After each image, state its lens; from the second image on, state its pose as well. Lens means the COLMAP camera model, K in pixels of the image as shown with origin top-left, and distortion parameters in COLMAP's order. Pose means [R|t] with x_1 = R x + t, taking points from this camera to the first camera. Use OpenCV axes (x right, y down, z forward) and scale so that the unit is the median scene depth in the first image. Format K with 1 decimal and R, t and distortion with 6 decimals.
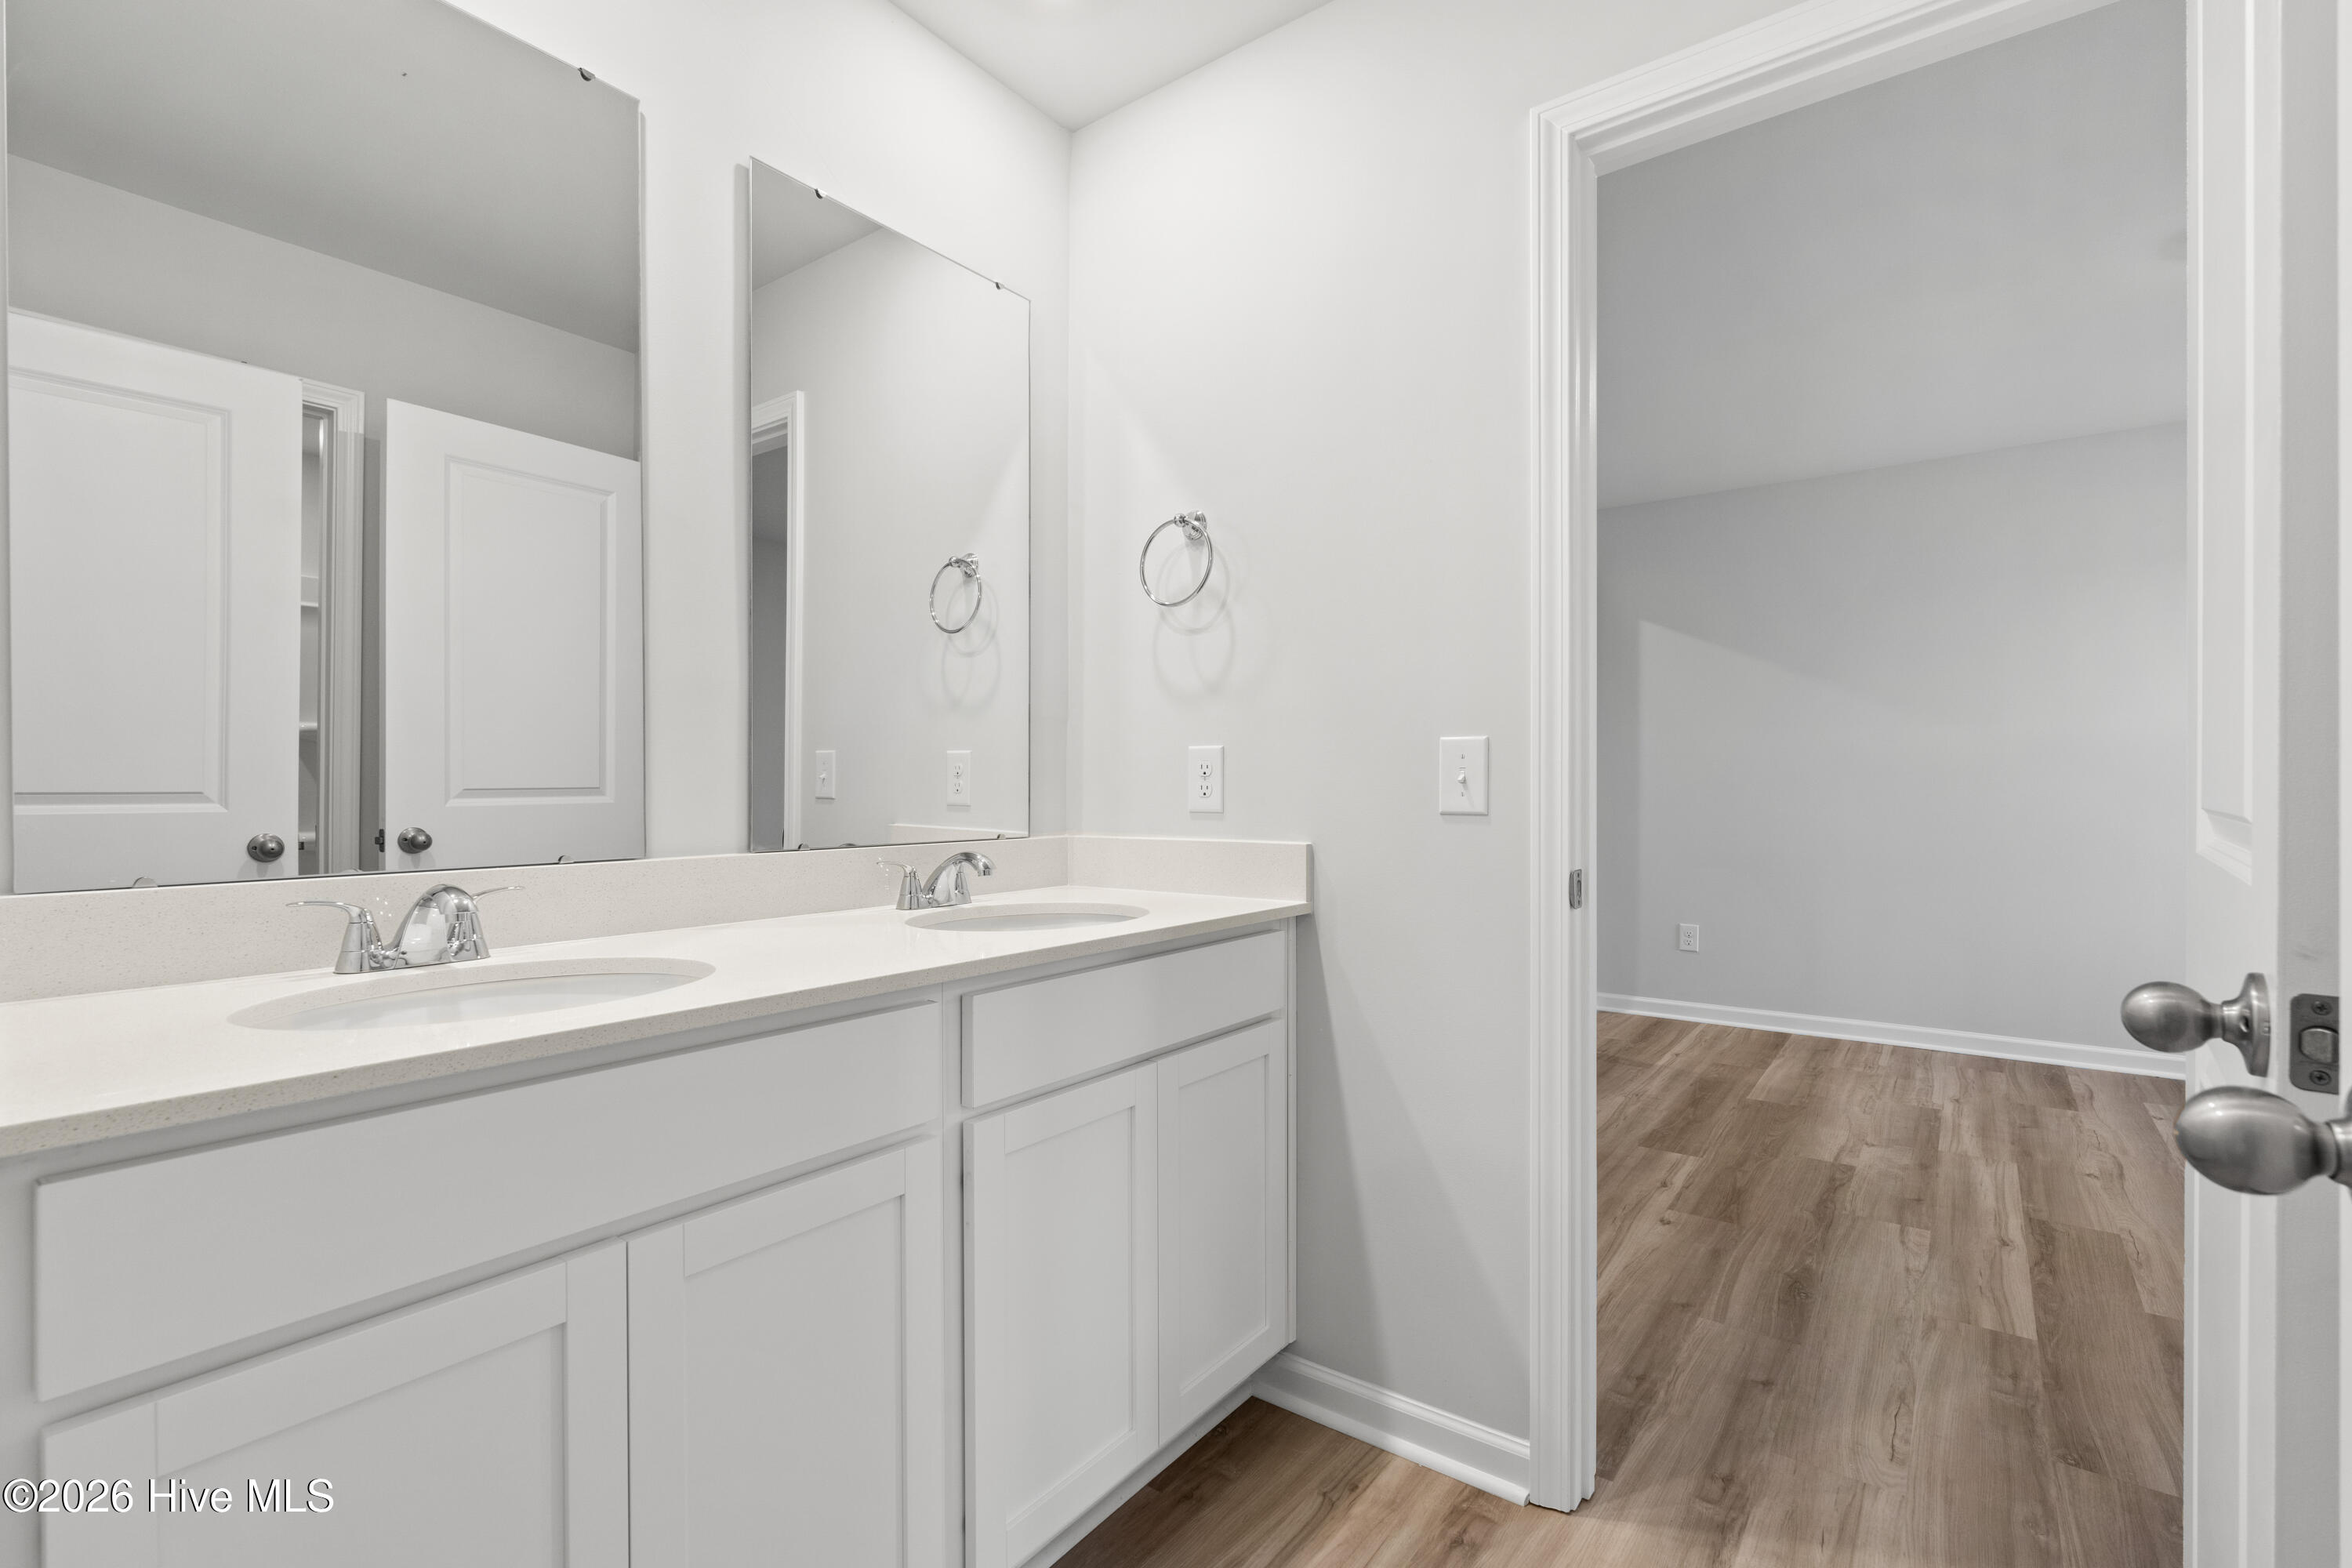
lens RADIAL K [[1051.7, 0, 1169.1], [0, 1051.7, 789.8], [0, 0, 1]] dist [-0.003024, 0.000605]
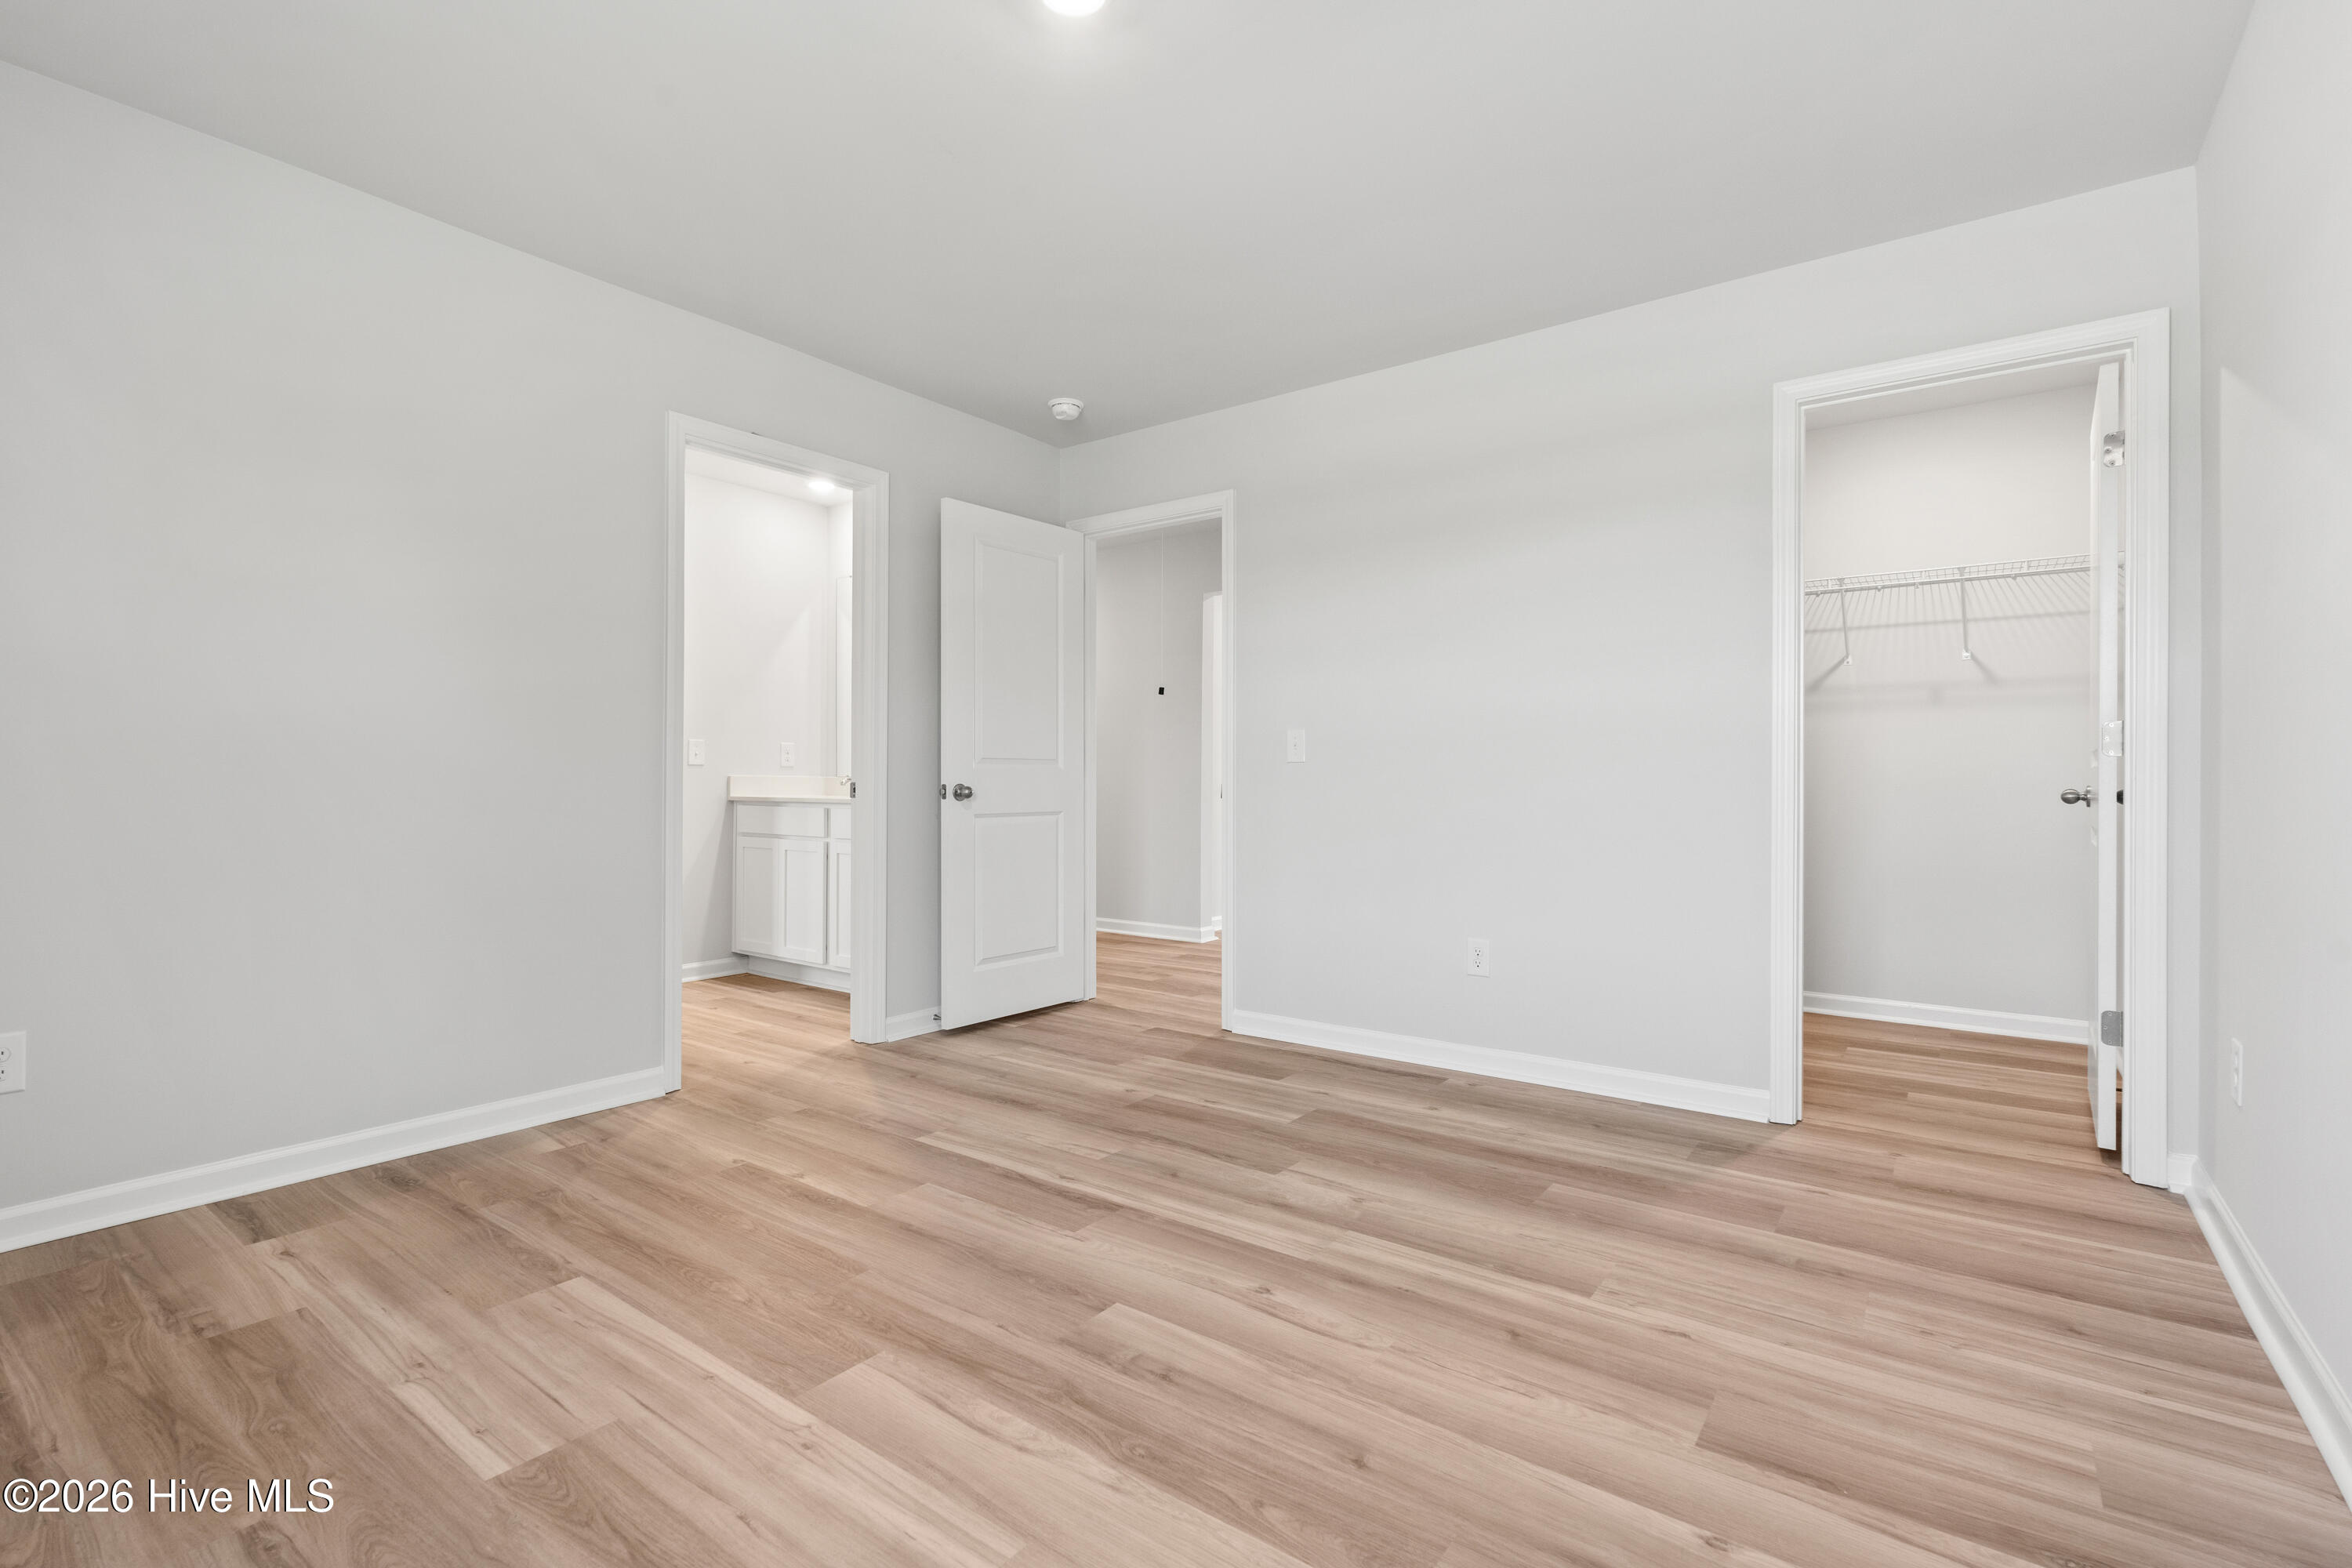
lens RADIAL K [[1054.6, 0, 1179.6], [0, 1054.6, 785.1], [0, 0, 1]] dist [-0.001385, -0.000198]
pose [[0.023907, 0.009754, -0.999667, 1.529257], [-0.001471, 0.999952, 0.009722, 0.026636], [0.999713, 0.001238, 0.023920, 0.903194]]
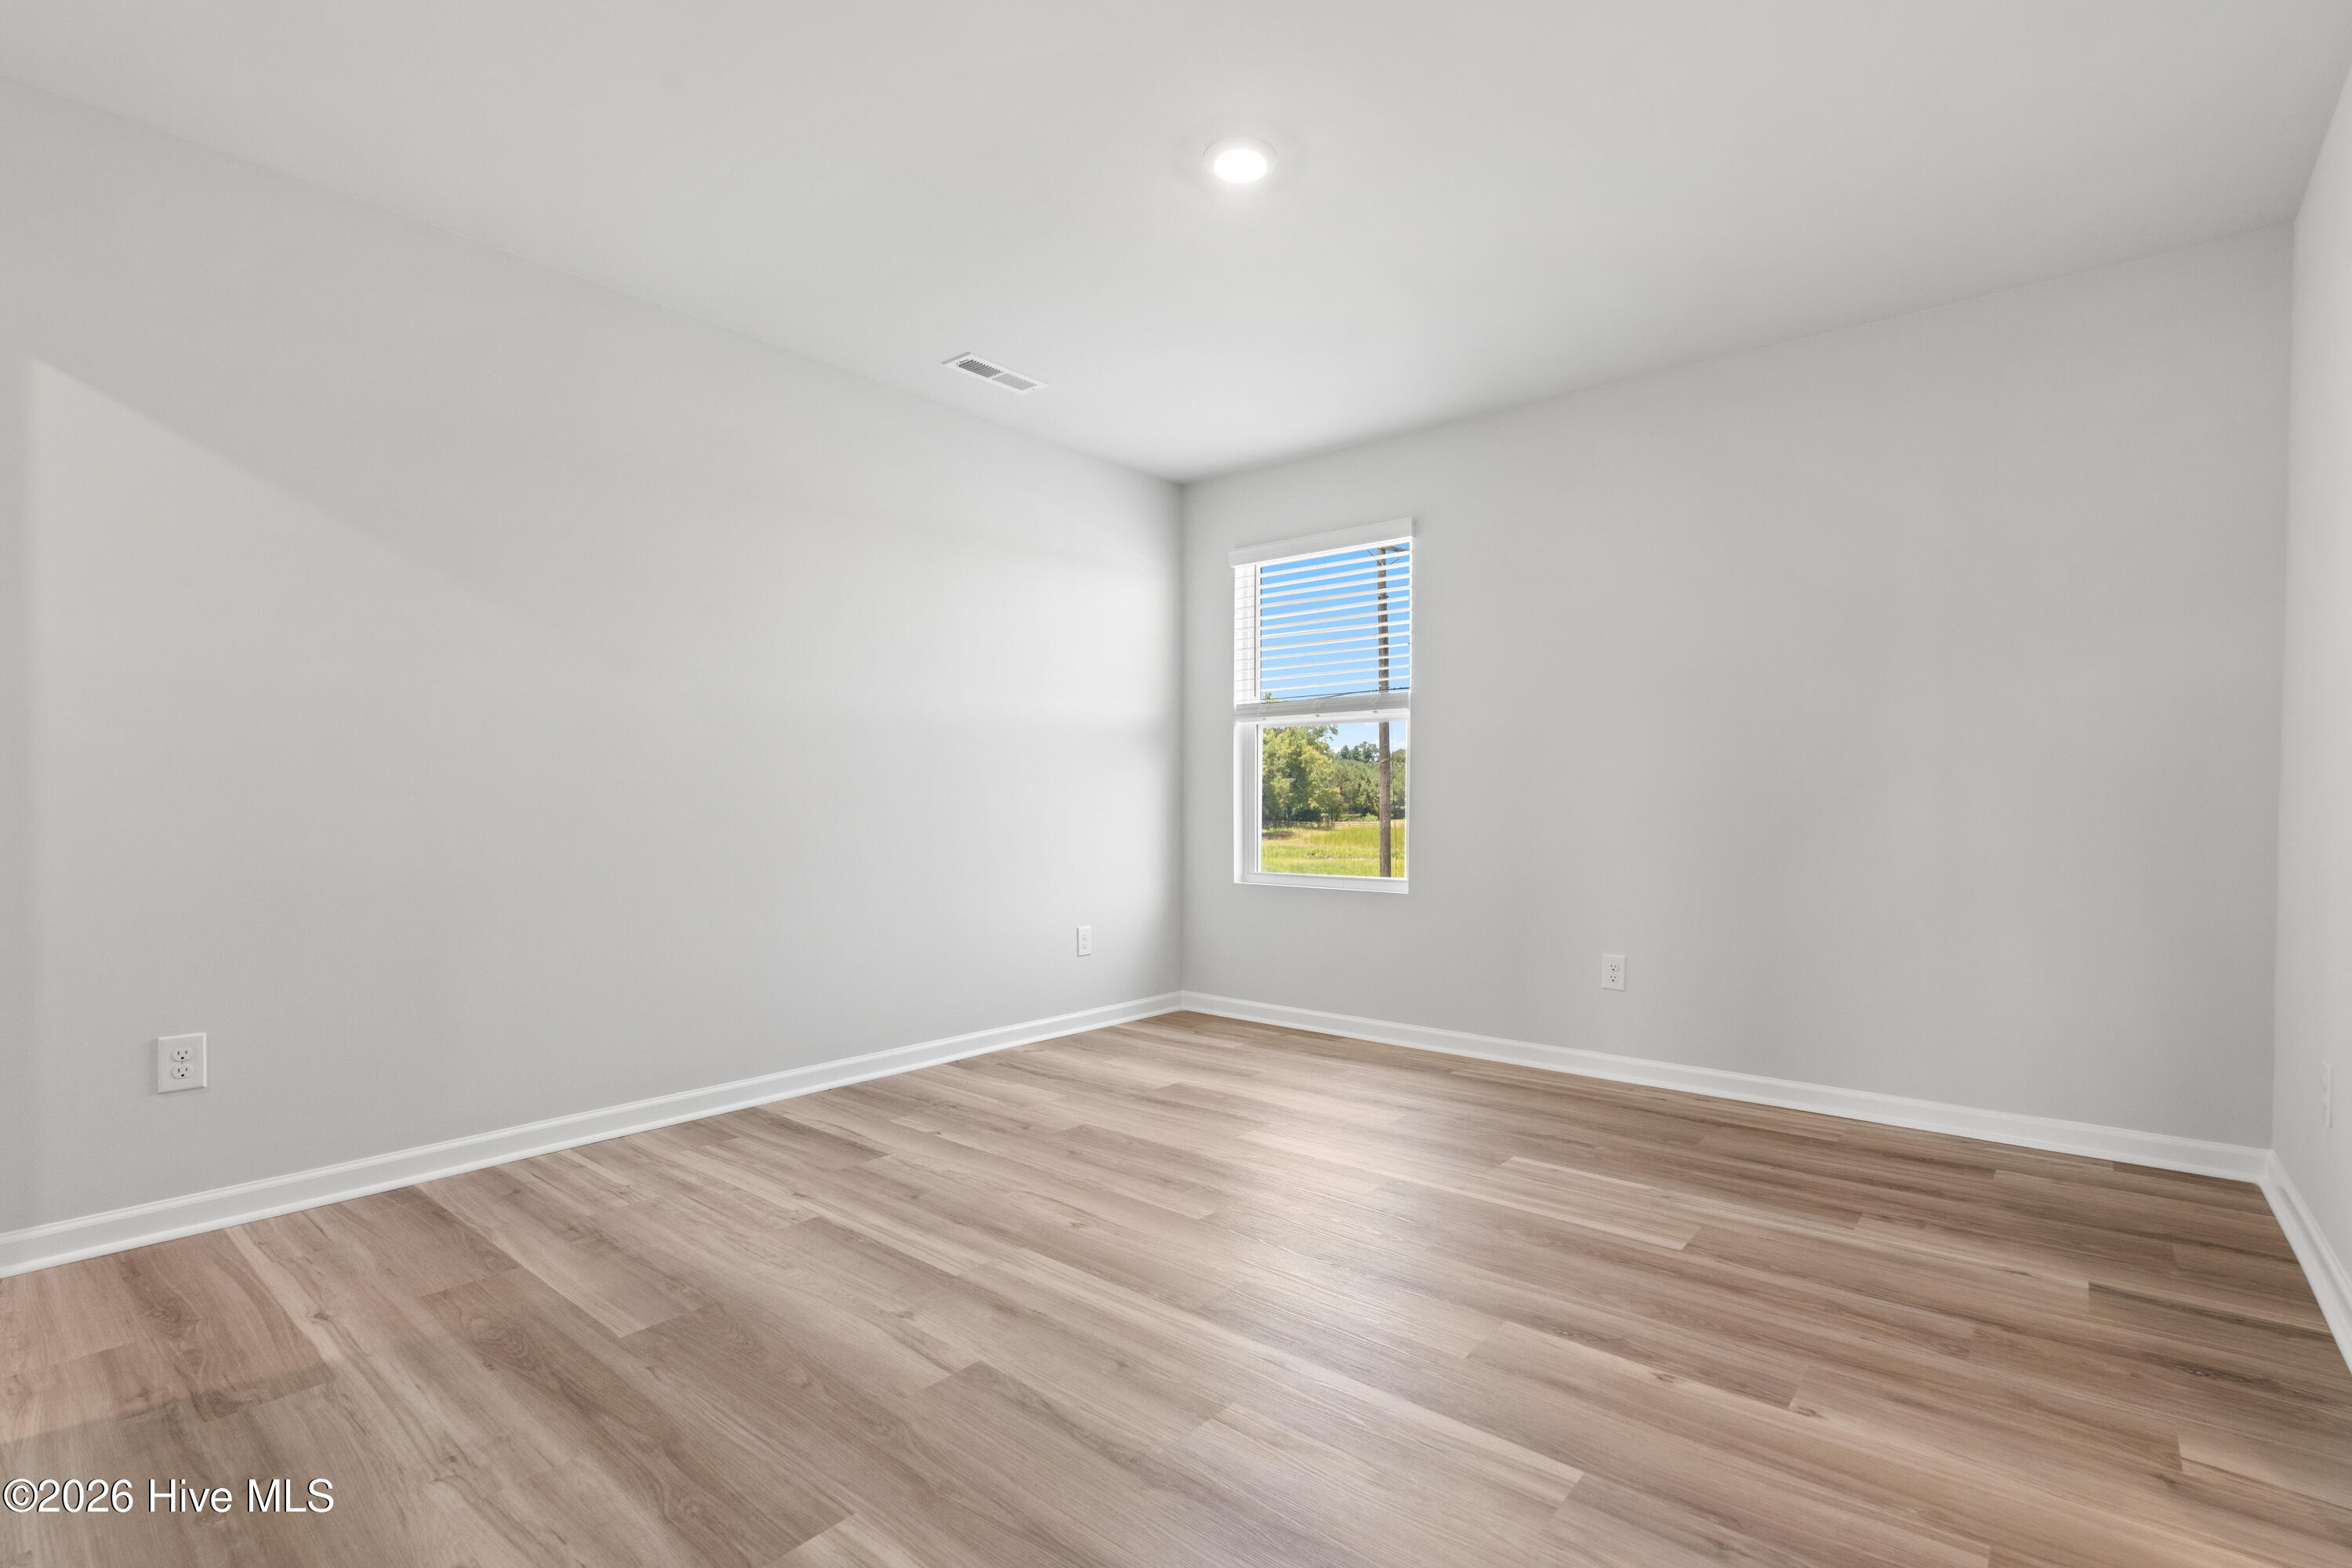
lens RADIAL K [[1054.6, 0, 1179.6], [0, 1054.6, 785.1], [0, 0, 1]] dist [-0.001385, -0.000198]
pose [[0.042048, 0.023597, 0.998837, 0.035751], [-0.003445, 0.999719, -0.023473, 0.036071], [-0.999110, -0.002454, 0.042118, 0.861185]]
